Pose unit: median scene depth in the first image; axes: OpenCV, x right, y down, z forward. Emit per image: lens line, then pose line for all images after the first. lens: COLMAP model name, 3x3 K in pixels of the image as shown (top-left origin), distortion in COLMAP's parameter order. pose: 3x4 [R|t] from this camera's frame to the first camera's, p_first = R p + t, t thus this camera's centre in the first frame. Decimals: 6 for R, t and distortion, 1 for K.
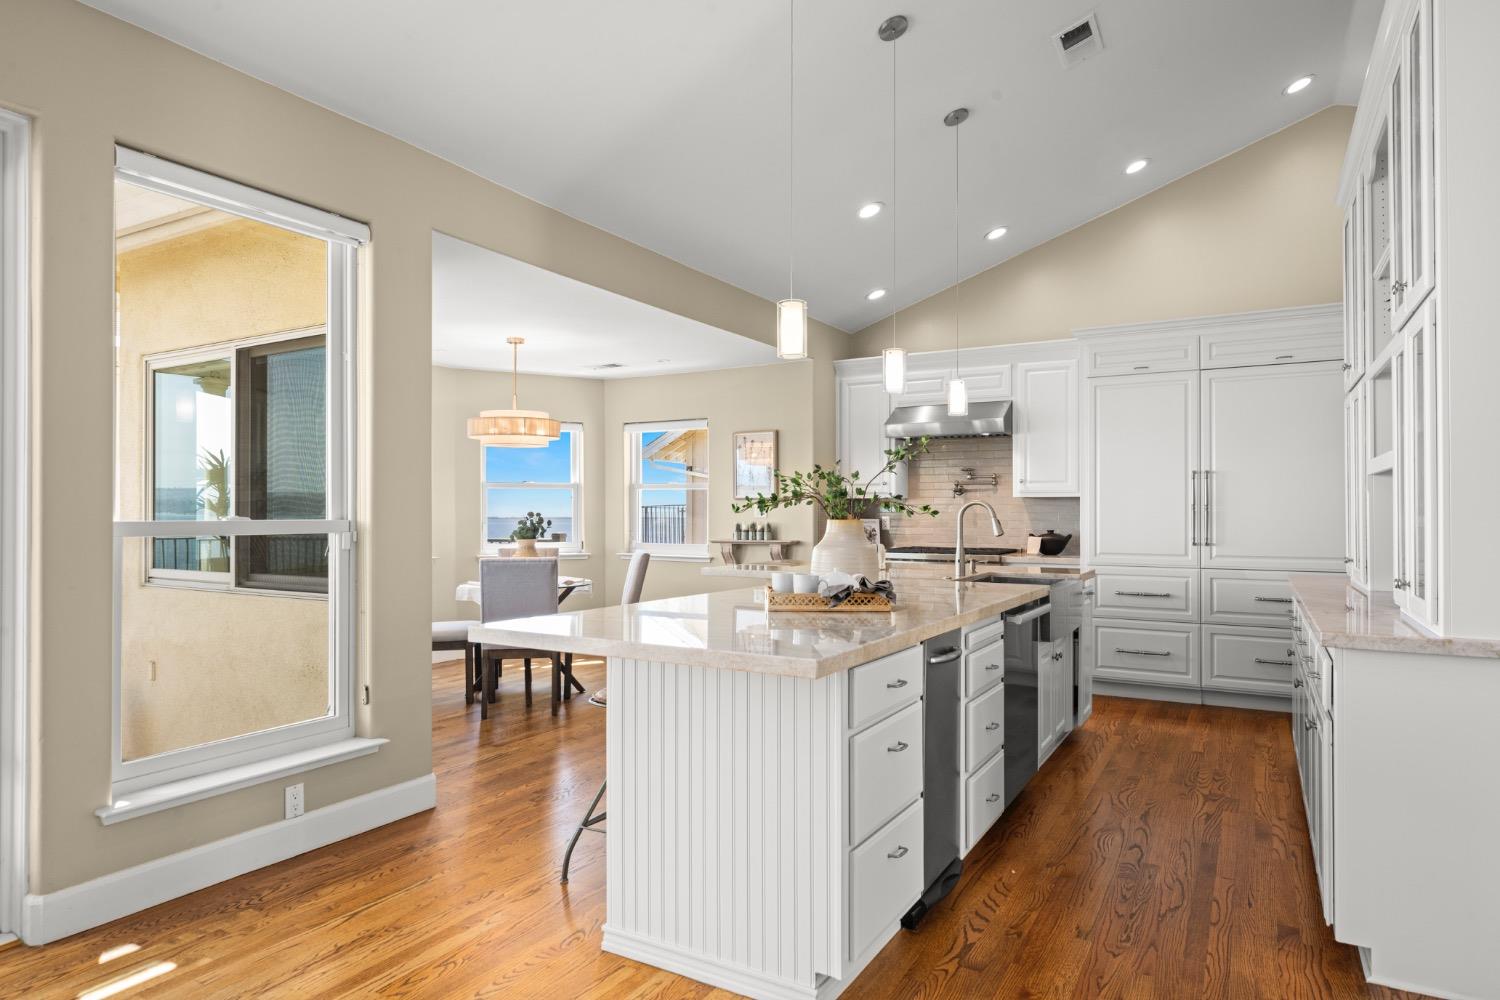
lens RADIAL K [[864.5, 0, 748.5], [0, 864.5, 504.2], [0, 0, 1]] dist [0.006520, 0.001122]
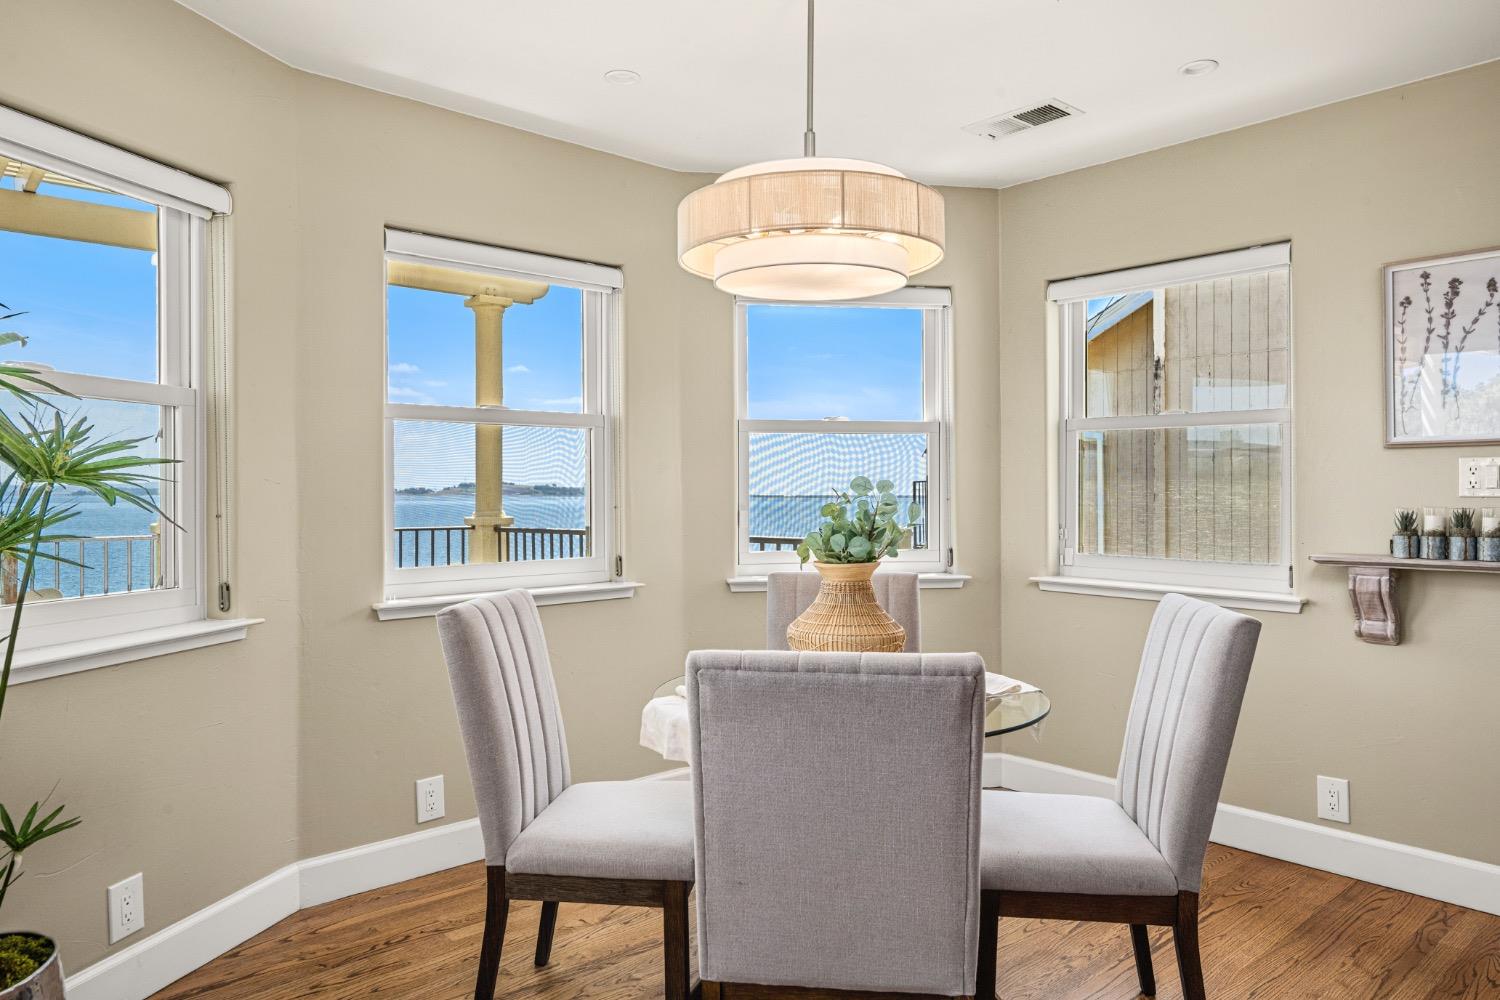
lens RADIAL K [[950.4, 0, 749.0], [0, 950.4, 498.3], [0, 0, 1]] dist [0.004540, 0.000786]
pose [[0.950189, 0.003179, -0.311658, -0.149454], [0.002091, 0.999860, 0.016574, 0.008936], [0.311668, -0.016399, 0.950050, 0.538931]]
